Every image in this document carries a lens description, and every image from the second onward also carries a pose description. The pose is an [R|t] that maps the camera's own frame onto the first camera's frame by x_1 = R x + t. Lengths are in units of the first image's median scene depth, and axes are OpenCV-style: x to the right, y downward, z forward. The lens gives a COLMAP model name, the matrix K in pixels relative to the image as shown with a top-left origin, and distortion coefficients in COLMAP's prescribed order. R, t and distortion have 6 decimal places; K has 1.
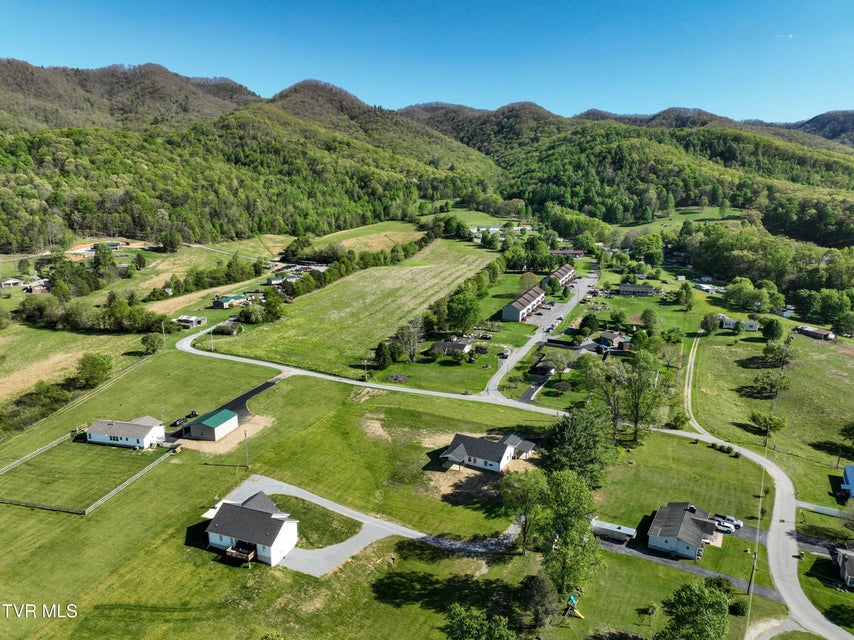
lens RADIAL K [[598.8, 0, 430.0], [0, 598.8, 317.0], [0, 0, 1]] dist [0.001273, 0.014166]
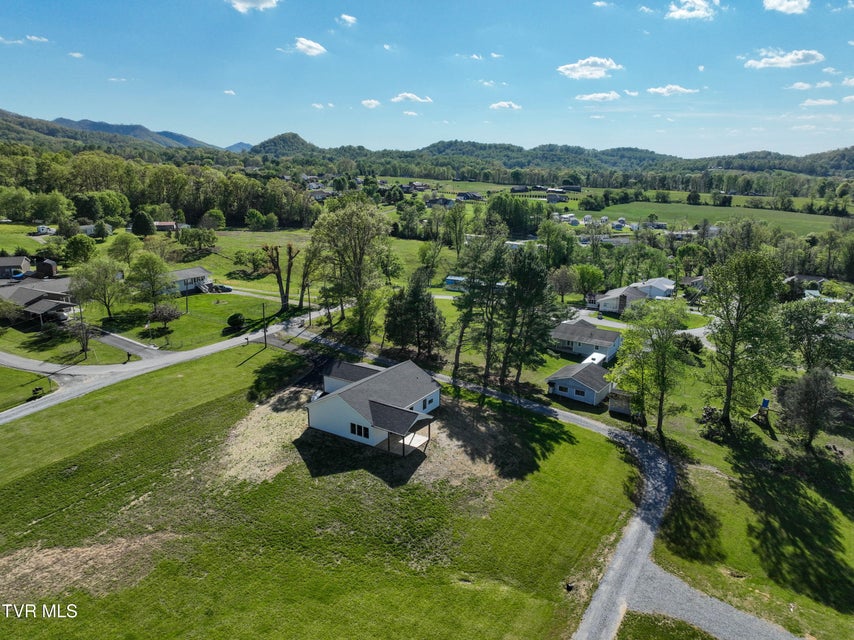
lens RADIAL K [[598.8, 0, 430.0], [0, 598.8, 317.0], [0, 0, 1]] dist [0.001273, 0.014166]
pose [[0.073476, -0.250691, 0.965275, -0.160457], [0.212759, 0.949549, 0.230412, 0.025511], [-0.974338, 0.188441, 0.123106, 0.393698]]
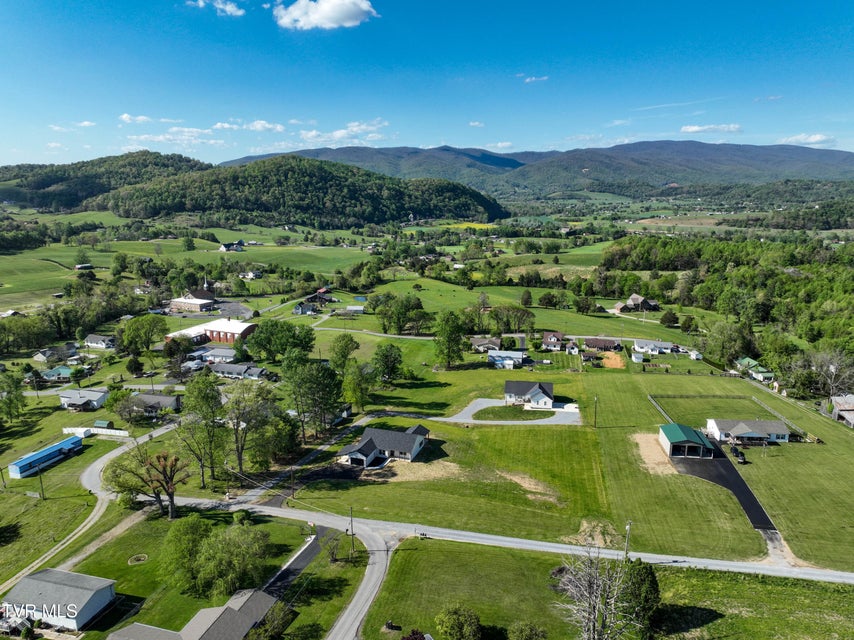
lens RADIAL K [[598.8, 0, 430.0], [0, 598.8, 317.0], [0, 0, 1]] dist [0.001273, 0.014166]
pose [[-0.985331, 0.031346, -0.167750, 0.082667], [-0.043373, 0.904707, 0.423820, -0.178118], [0.165050, 0.424879, -0.890076, 0.809795]]
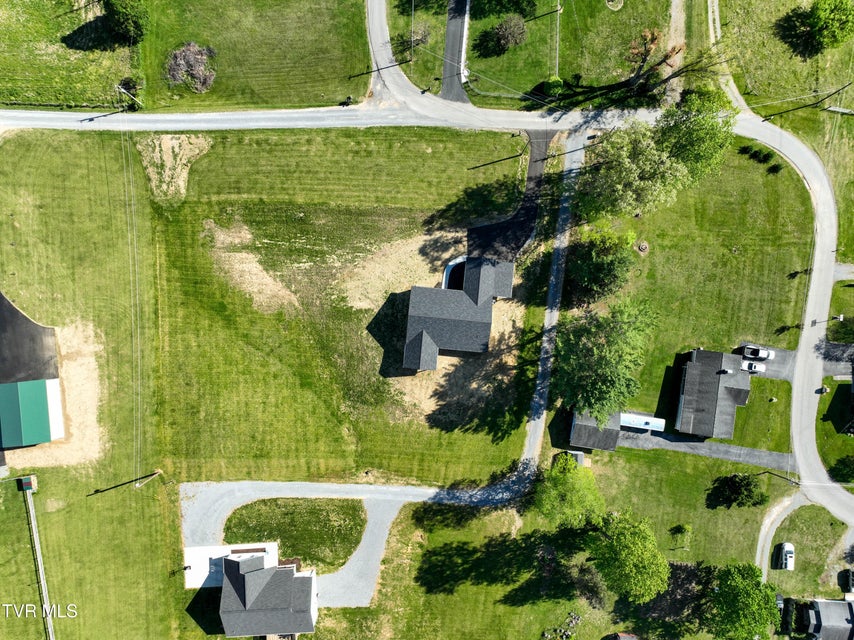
lens RADIAL K [[598.8, 0, 430.0], [0, 598.8, 317.0], [0, 0, 1]] dist [0.001273, 0.014166]
pose [[0.919939, -0.391515, 0.020673, 0.023292], [0.075563, 0.228795, 0.970538, -0.201465], [-0.384710, -0.891274, 0.240061, 0.375073]]
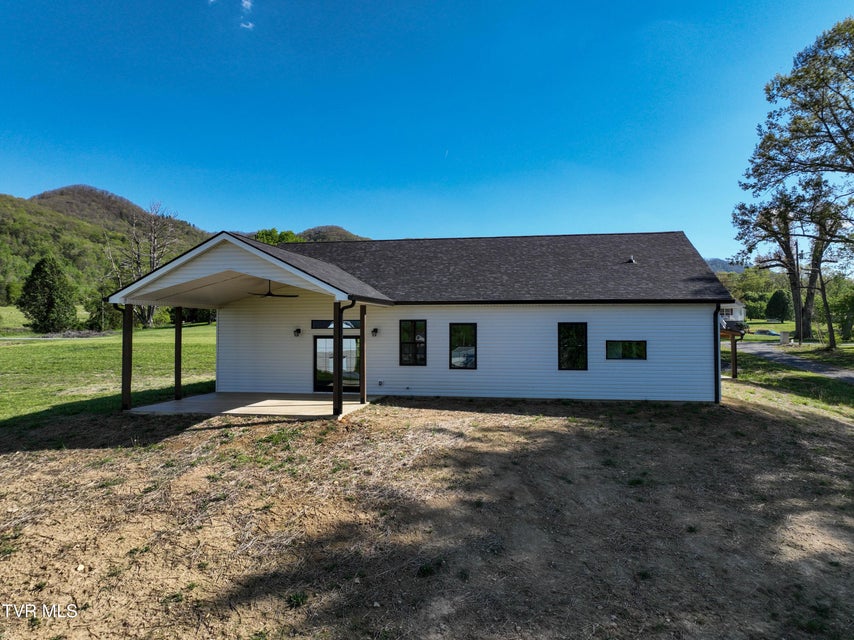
lens RADIAL K [[599.0, 0, 430.1], [0, 599.0, 319.8], [0, 0, 1]] dist [-0.009951, 0.029109]
pose [[0.948743, 0.006089, 0.315991, 0.014725], [0.070477, 0.970563, -0.230305, 0.112527], [-0.308091, 0.240770, 0.920386, 0.388436]]
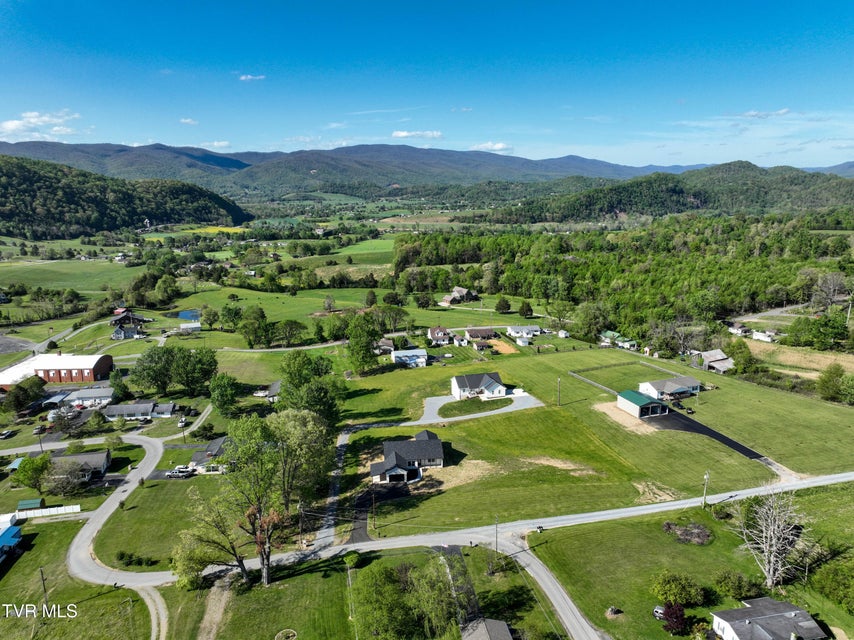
lens RADIAL K [[598.8, 0, 430.0], [0, 598.8, 317.0], [0, 0, 1]] dist [0.001273, 0.014166]
pose [[-0.815777, 0.121759, -0.565405, 0.262799], [-0.129624, 0.914230, 0.383903, -0.160352], [0.563654, 0.386469, -0.730025, 0.732385]]
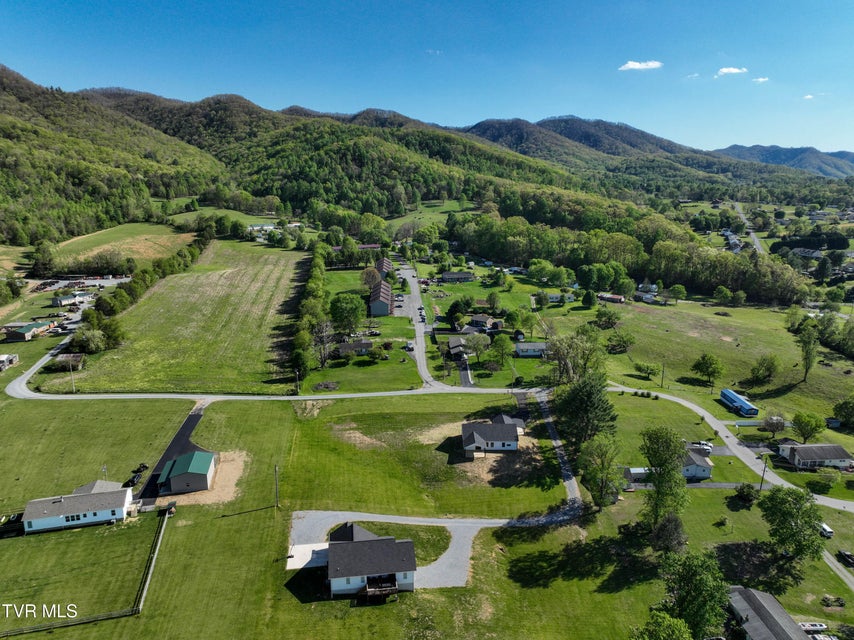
lens RADIAL K [[598.8, 0, 430.0], [0, 598.8, 317.0], [0, 0, 1]] dist [0.001273, 0.014166]
pose [[0.878023, -0.110033, 0.465799, -0.209295], [0.107129, 0.993704, 0.032802, -0.012241], [-0.466476, 0.021099, 0.884282, 0.051432]]
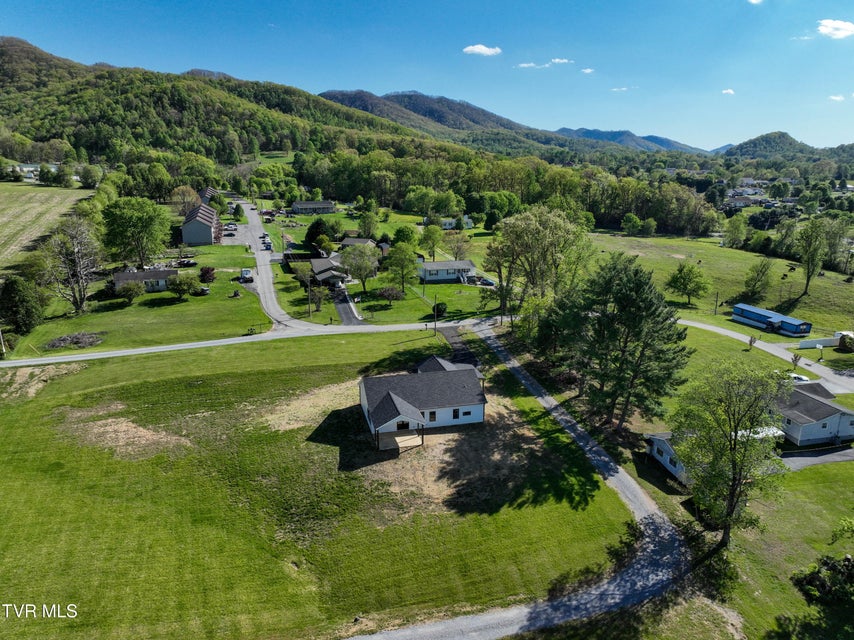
lens RADIAL K [[599.0, 0, 430.1], [0, 599.0, 319.8], [0, 0, 1]] dist [-0.009951, 0.029109]
pose [[0.731125, -0.172692, 0.660026, -0.099887], [0.149008, 0.984497, 0.092529, 0.051289], [-0.665772, 0.030699, 0.745523, 0.276387]]
